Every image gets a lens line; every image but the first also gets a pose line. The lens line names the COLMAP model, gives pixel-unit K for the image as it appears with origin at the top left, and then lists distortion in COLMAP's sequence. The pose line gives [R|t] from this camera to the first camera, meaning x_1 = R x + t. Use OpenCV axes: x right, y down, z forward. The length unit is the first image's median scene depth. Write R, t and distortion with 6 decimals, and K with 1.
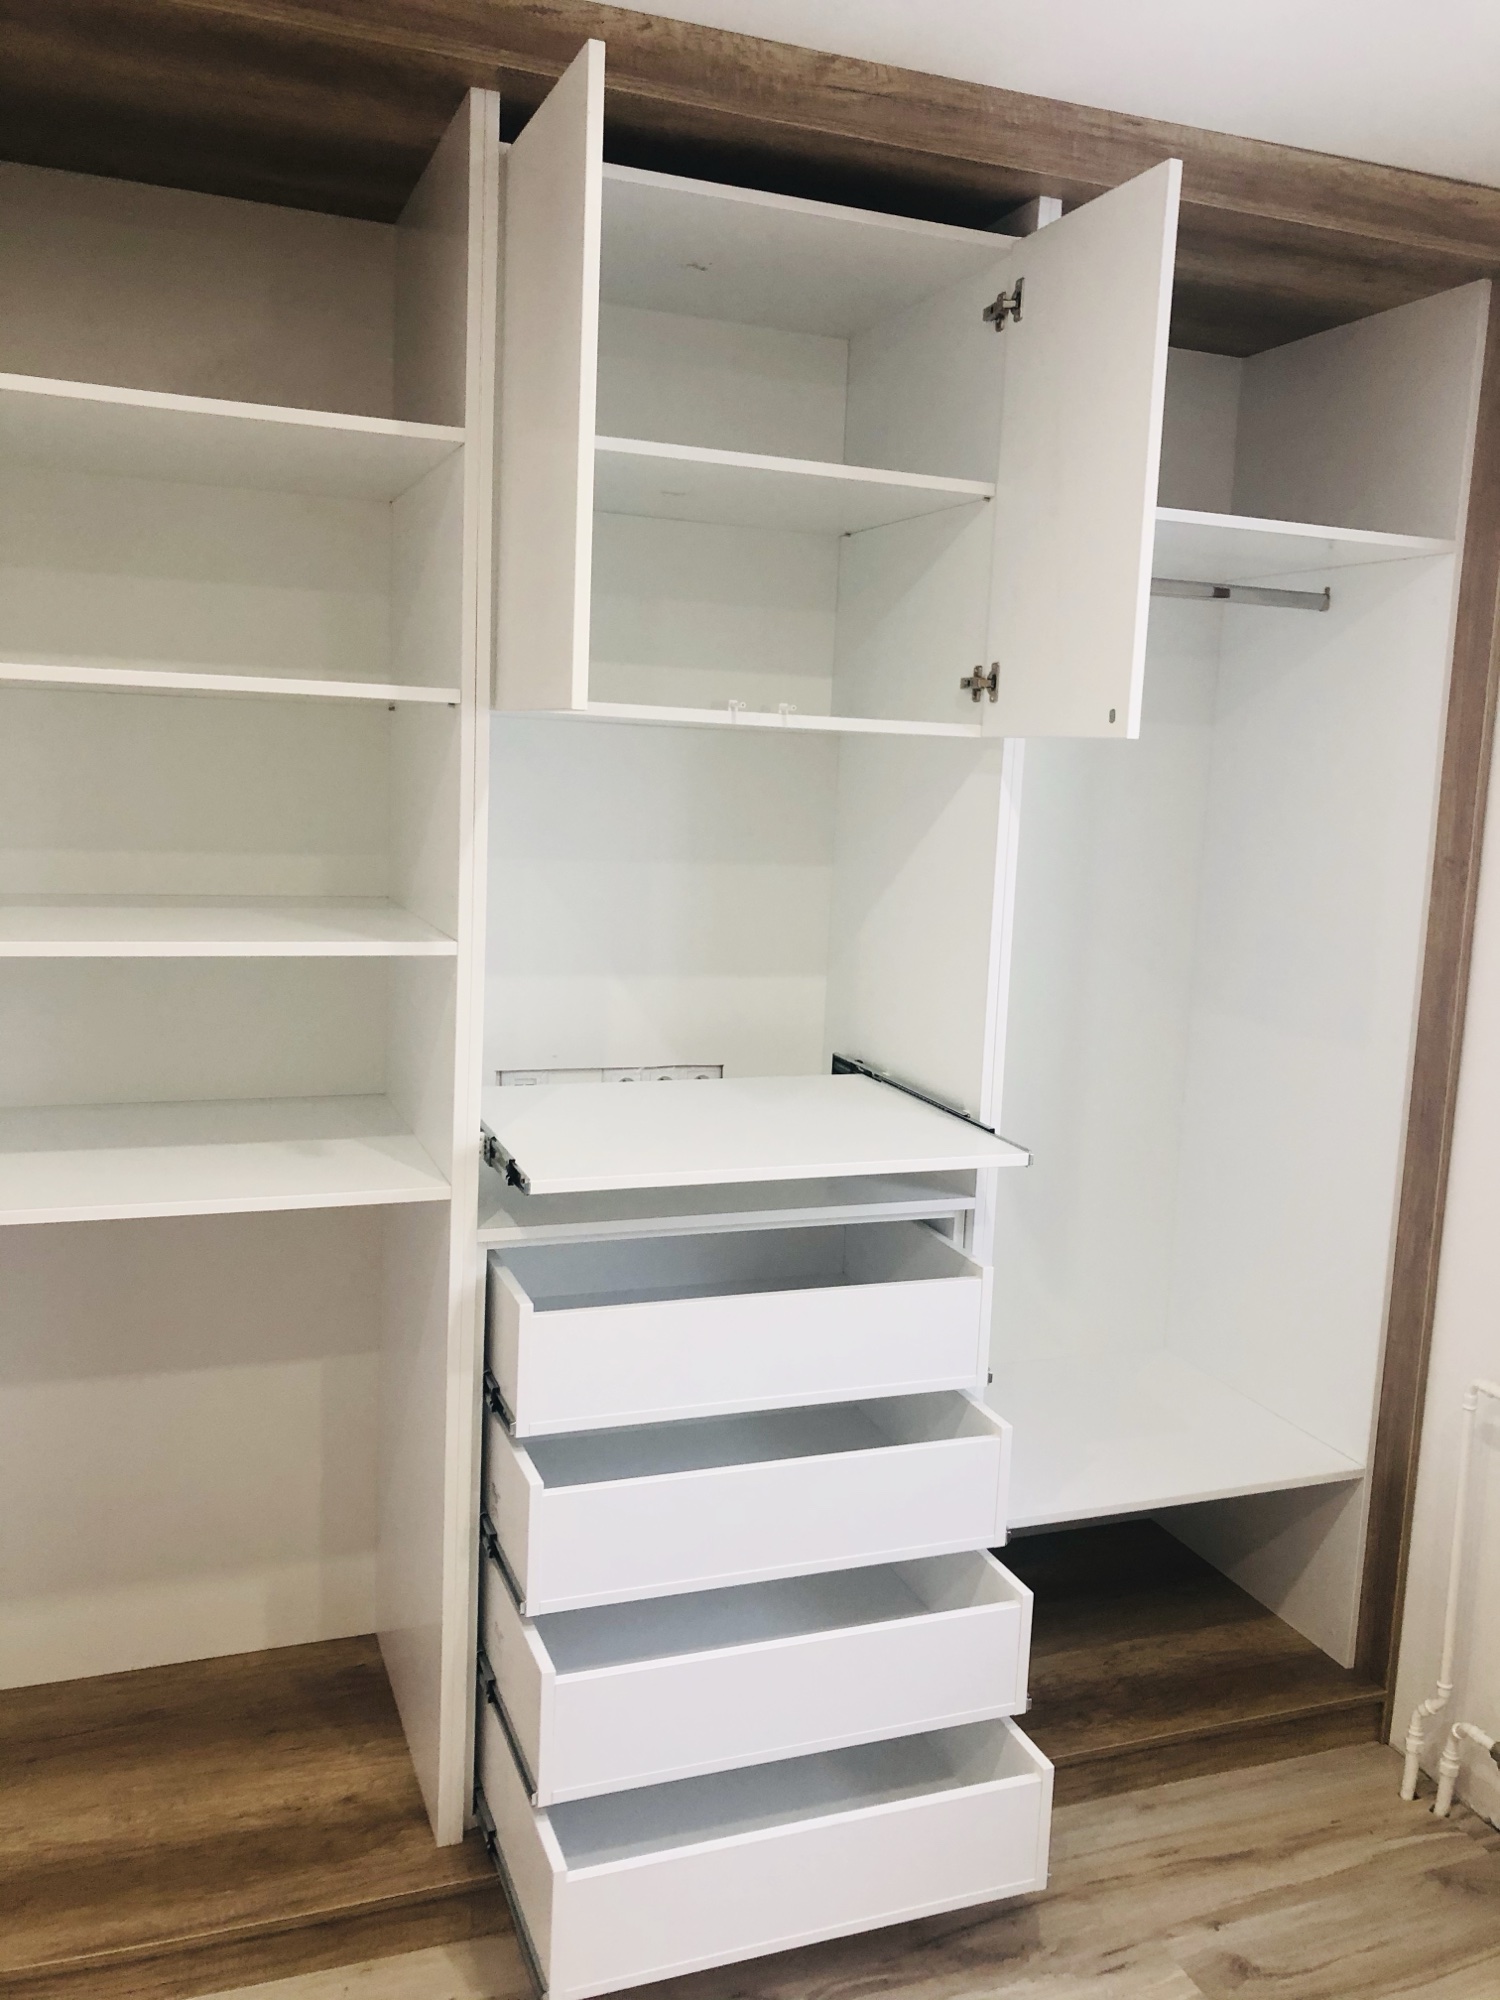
lens RADIAL K [[1639.9, 0, 748.6], [0, 1639.9, 992.5], [0, 0, 1]] dist [0.024143, -0.014728]
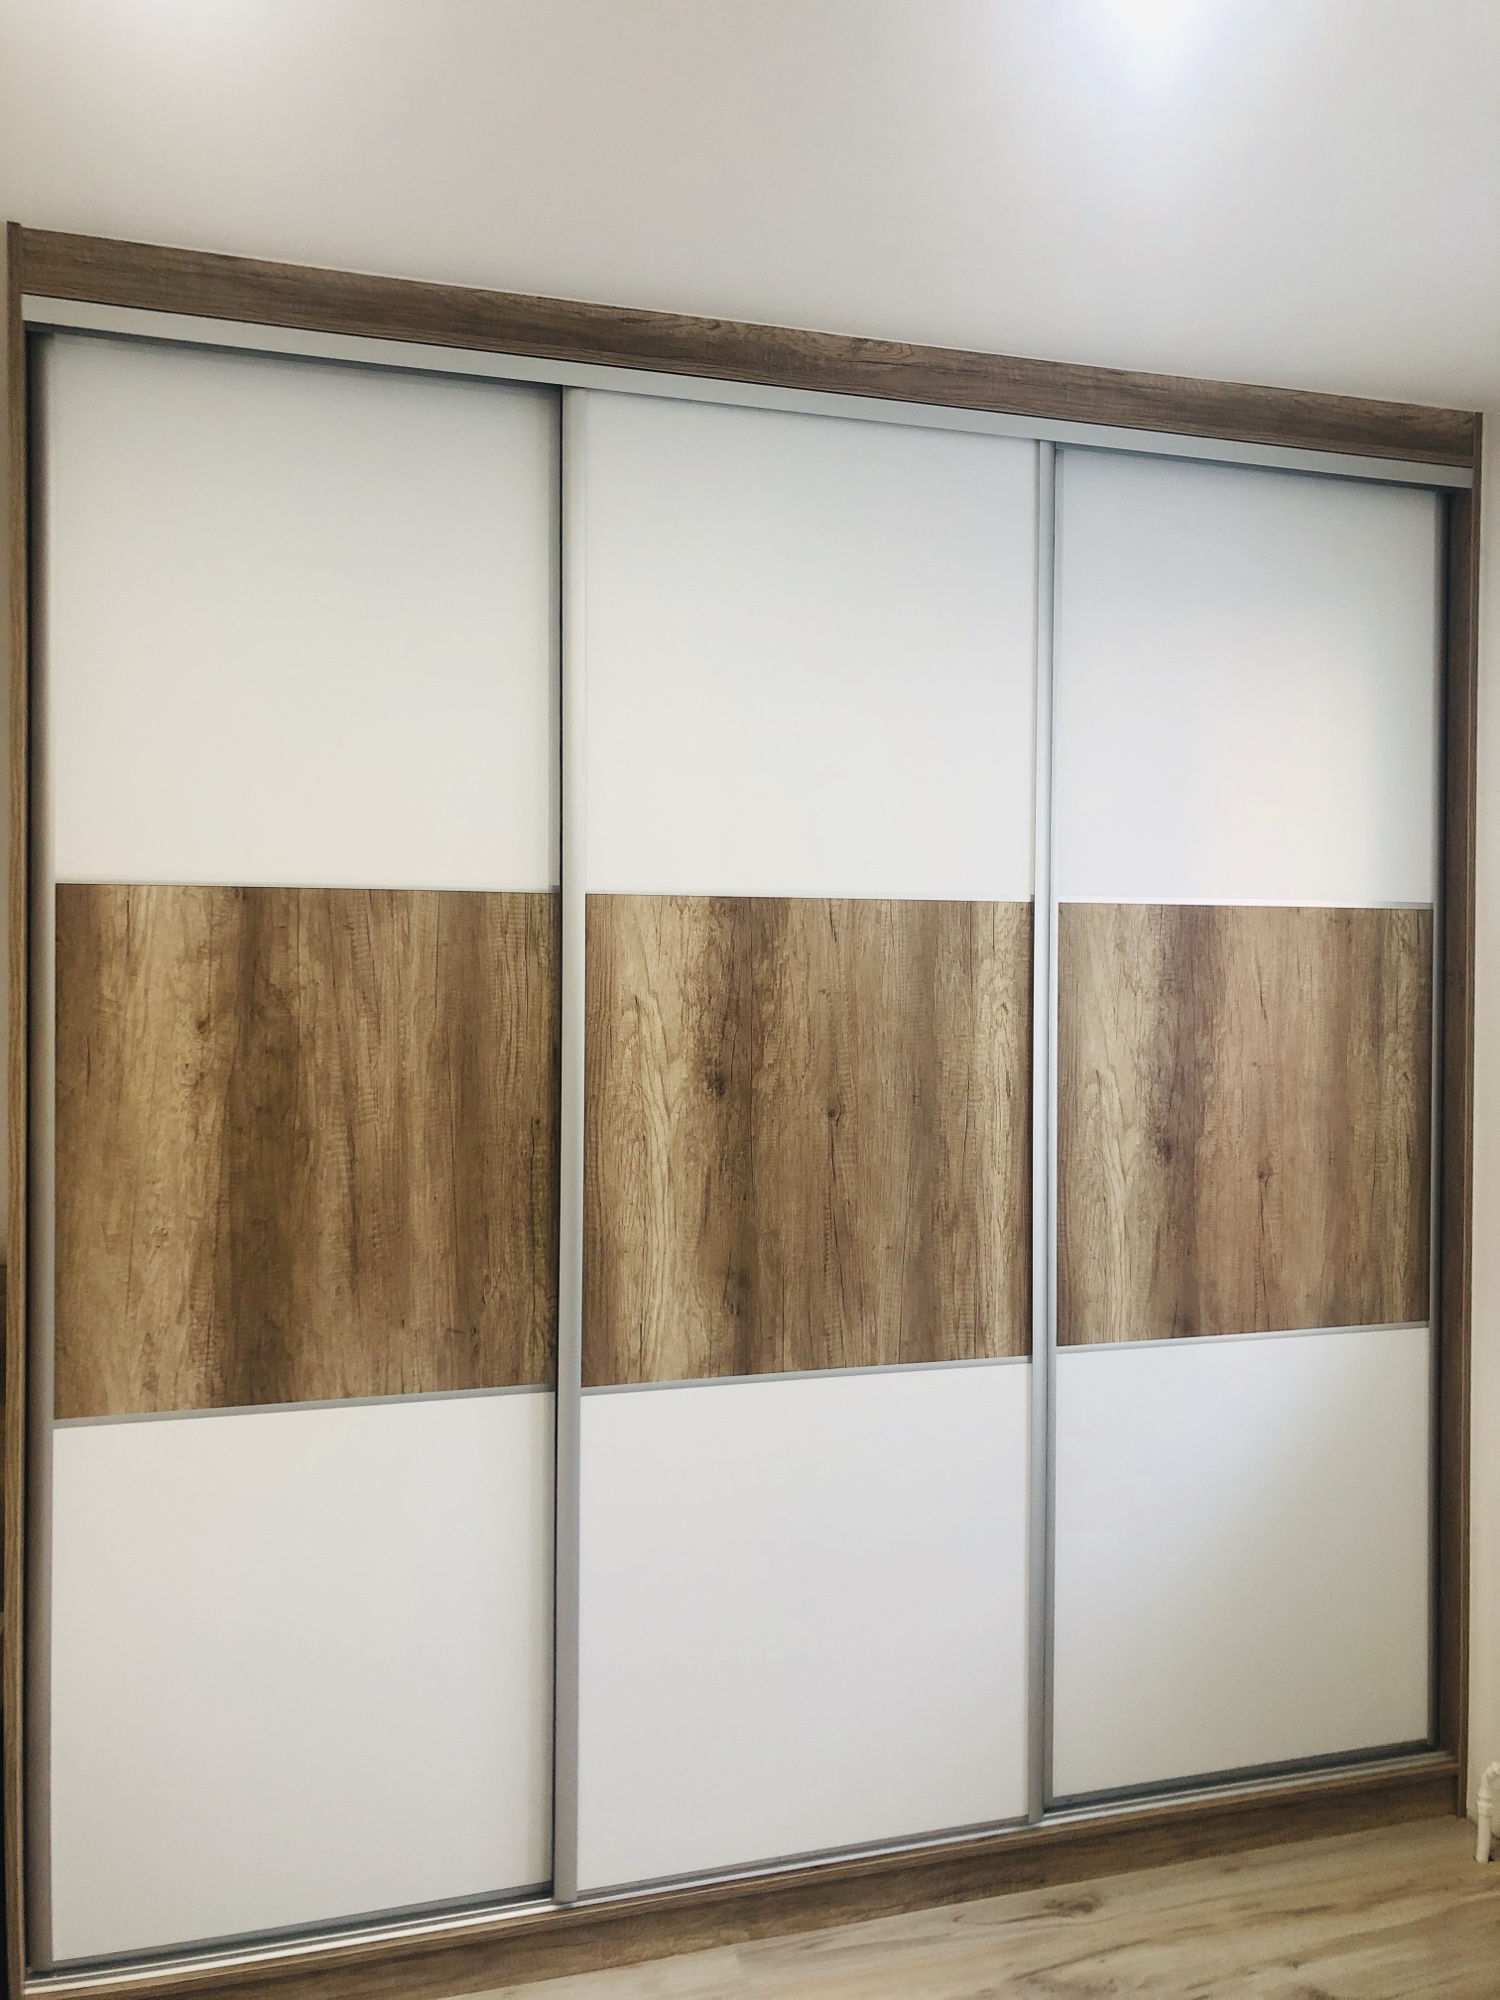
lens RADIAL K [[1639.9, 0, 748.6], [0, 1639.9, 992.5], [0, 0, 1]] dist [0.024143, -0.014728]
pose [[0.997942, -0.035361, -0.053483, 0.010257], [0.028428, 0.991718, -0.125252, 0.066503], [0.057469, 0.123474, 0.990682, -0.152926]]
